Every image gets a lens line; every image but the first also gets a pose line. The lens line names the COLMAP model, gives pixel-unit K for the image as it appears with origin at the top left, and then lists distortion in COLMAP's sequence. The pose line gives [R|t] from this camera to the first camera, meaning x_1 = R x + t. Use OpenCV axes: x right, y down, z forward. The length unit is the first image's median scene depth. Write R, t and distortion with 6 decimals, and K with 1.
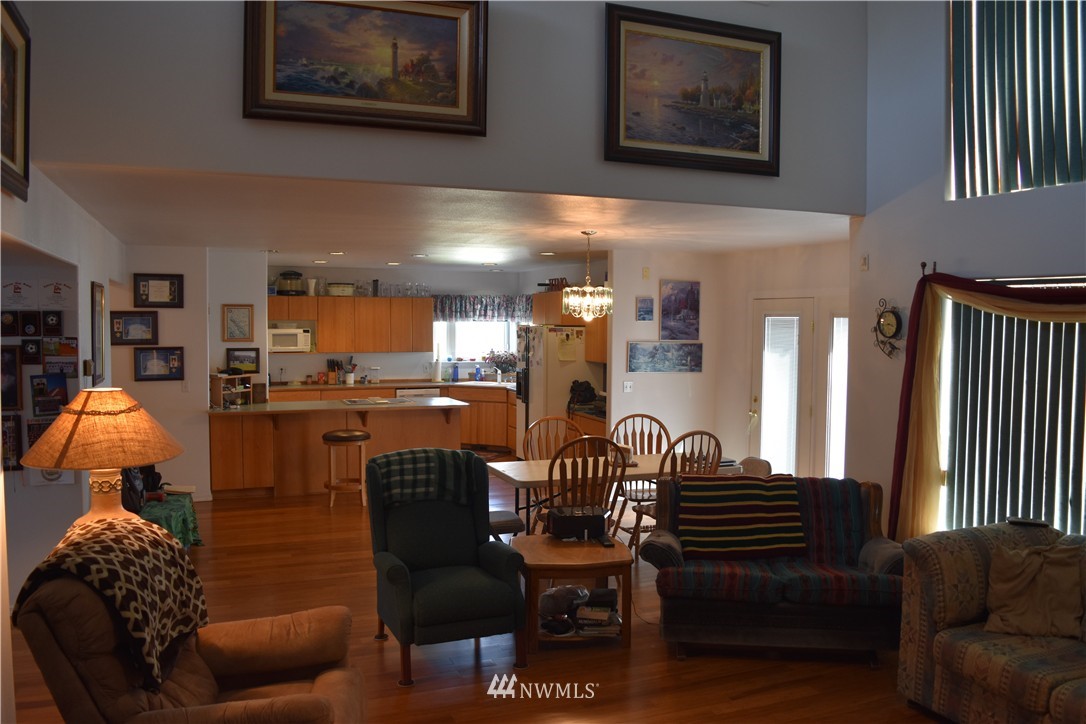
lens RADIAL K [[847.5, 0, 540.7], [0, 847.5, 360.4], [0, 0, 1]] dist [-0.096451, 0.021316]
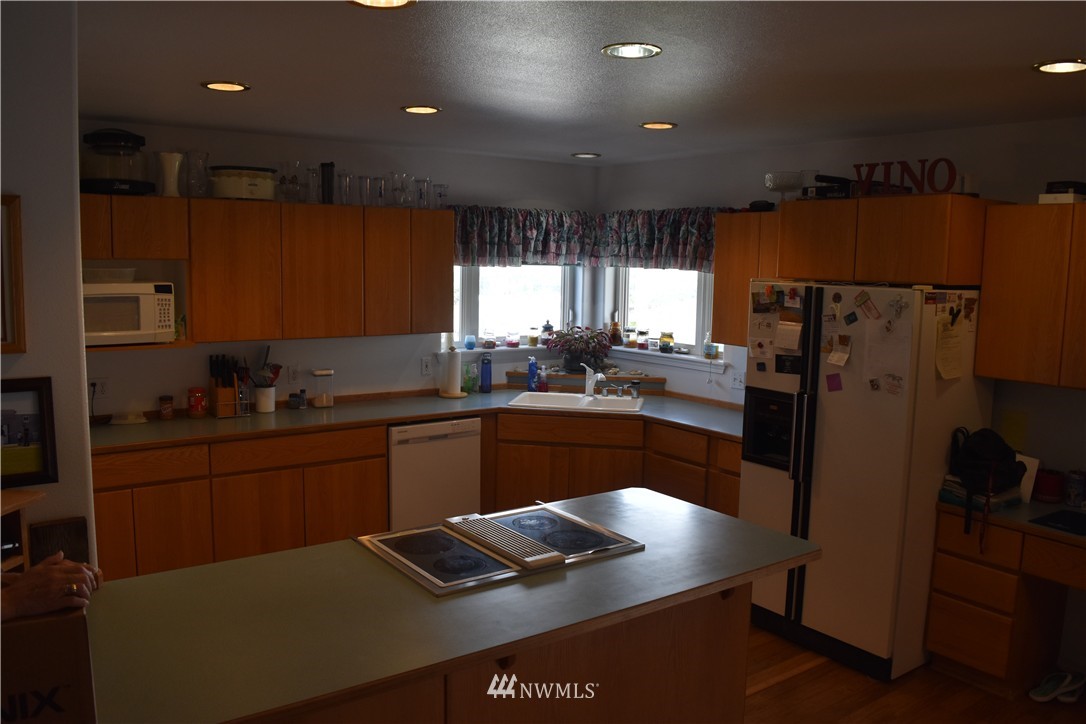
lens RADIAL K [[847.5, 0, 545.0], [0, 847.5, 362.7], [0, 0, 1]] dist [-0.096451, 0.021316]
pose [[0.967439, -0.017899, 0.252469, -0.197881], [-0.001349, 0.997117, 0.075862, -0.028768], [-0.253099, -0.073732, 0.964626, 0.565830]]
